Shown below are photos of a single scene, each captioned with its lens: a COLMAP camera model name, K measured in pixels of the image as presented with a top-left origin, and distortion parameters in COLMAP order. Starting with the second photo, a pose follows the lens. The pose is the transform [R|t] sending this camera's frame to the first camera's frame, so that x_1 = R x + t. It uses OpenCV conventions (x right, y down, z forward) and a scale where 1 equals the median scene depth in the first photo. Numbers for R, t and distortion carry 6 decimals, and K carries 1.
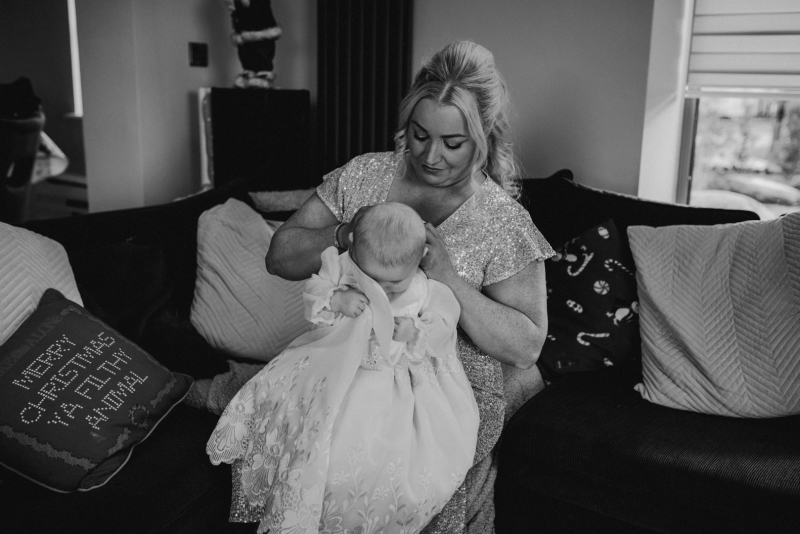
lens RADIAL K [[795.9, 0, 391.0], [0, 795.9, 267.5], [0, 0, 1]] dist [-0.004543, 0.008798]
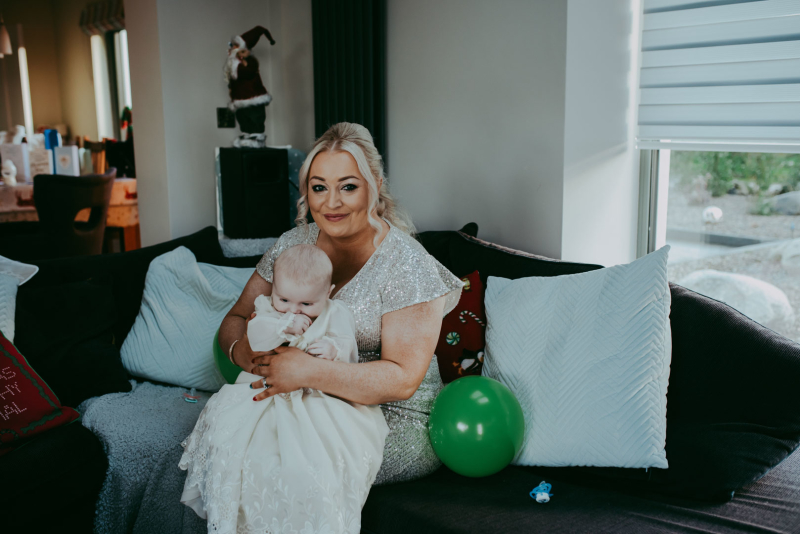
lens RADIAL K [[795.9, 0, 391.0], [0, 795.9, 267.5], [0, 0, 1]] dist [-0.004543, 0.008798]
pose [[0.961068, 0.022676, -0.275380, 0.356975], [-0.033695, 0.998807, -0.035349, -0.020700], [0.274250, 0.043252, 0.960685, -0.036890]]
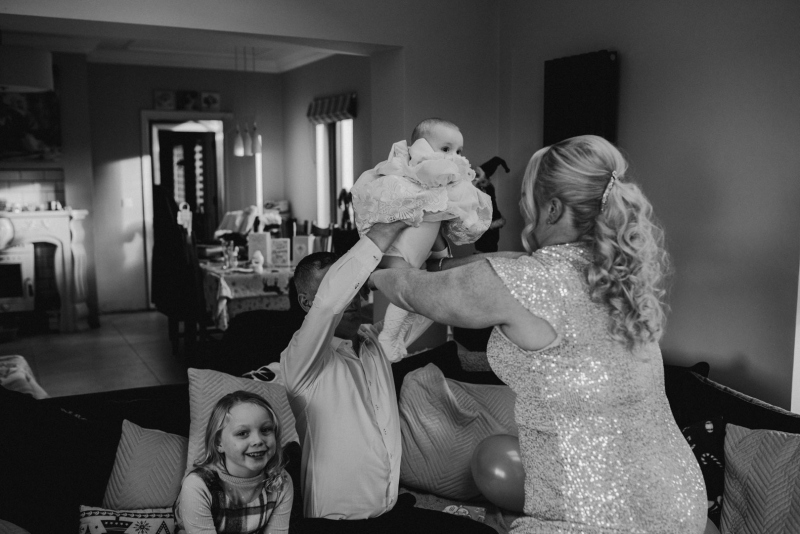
lens RADIAL K [[795.9, 0, 391.0], [0, 795.9, 267.5], [0, 0, 1]] dist [-0.004543, 0.008798]
pose [[0.882492, 0.041358, -0.468505, 0.305851], [-0.084465, 0.993867, -0.071366, -0.122356], [0.462680, 0.102553, 0.880574, -0.190439]]
